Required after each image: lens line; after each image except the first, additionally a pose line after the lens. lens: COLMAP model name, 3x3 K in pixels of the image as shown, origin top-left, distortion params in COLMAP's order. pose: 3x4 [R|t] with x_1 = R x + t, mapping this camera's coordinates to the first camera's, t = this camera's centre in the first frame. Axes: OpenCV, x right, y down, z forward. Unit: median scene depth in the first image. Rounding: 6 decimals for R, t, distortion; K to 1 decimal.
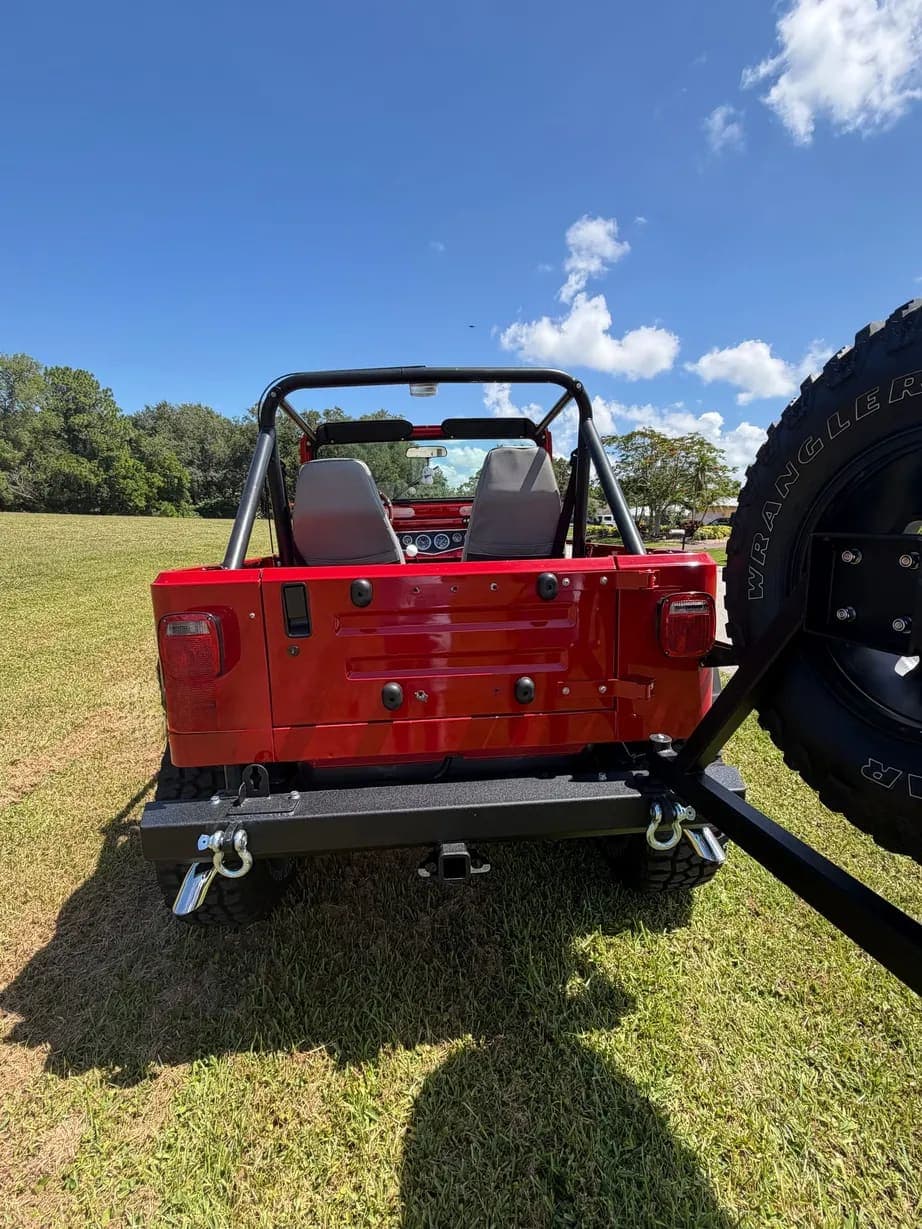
lens RADIAL K [[544.2, 0, 461.0], [0, 544.2, 609.5], [0, 0, 1]] dist [0.001865, -0.000348]
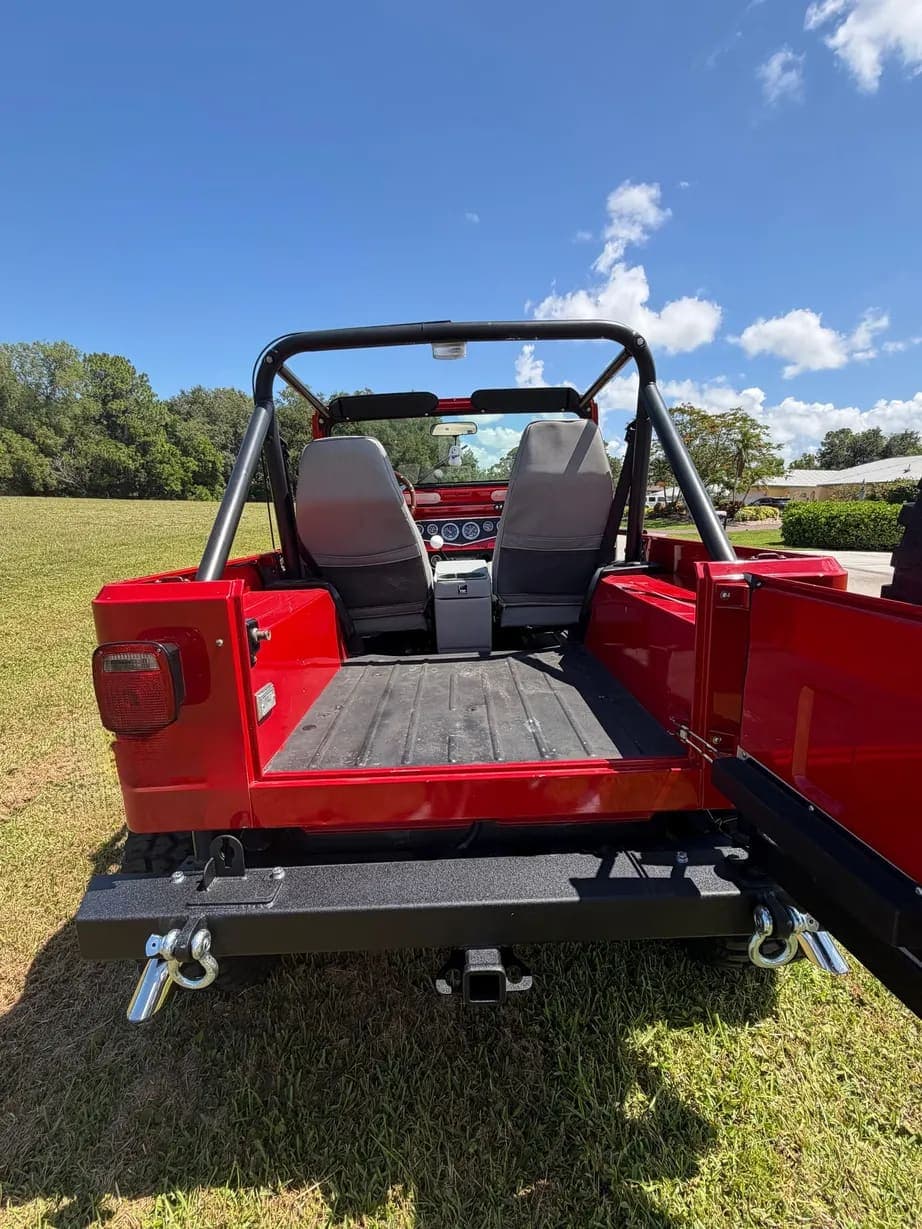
lens RADIAL K [[544.2, 0, 458.5], [0, 544.2, 610.1], [0, 0, 1]] dist [0.001865, -0.000348]
pose [[0.998159, 0.005755, -0.060376, -0.003123], [-0.003752, 0.999440, 0.033241, -0.038003], [0.060533, -0.032953, 0.997622, 0.162922]]
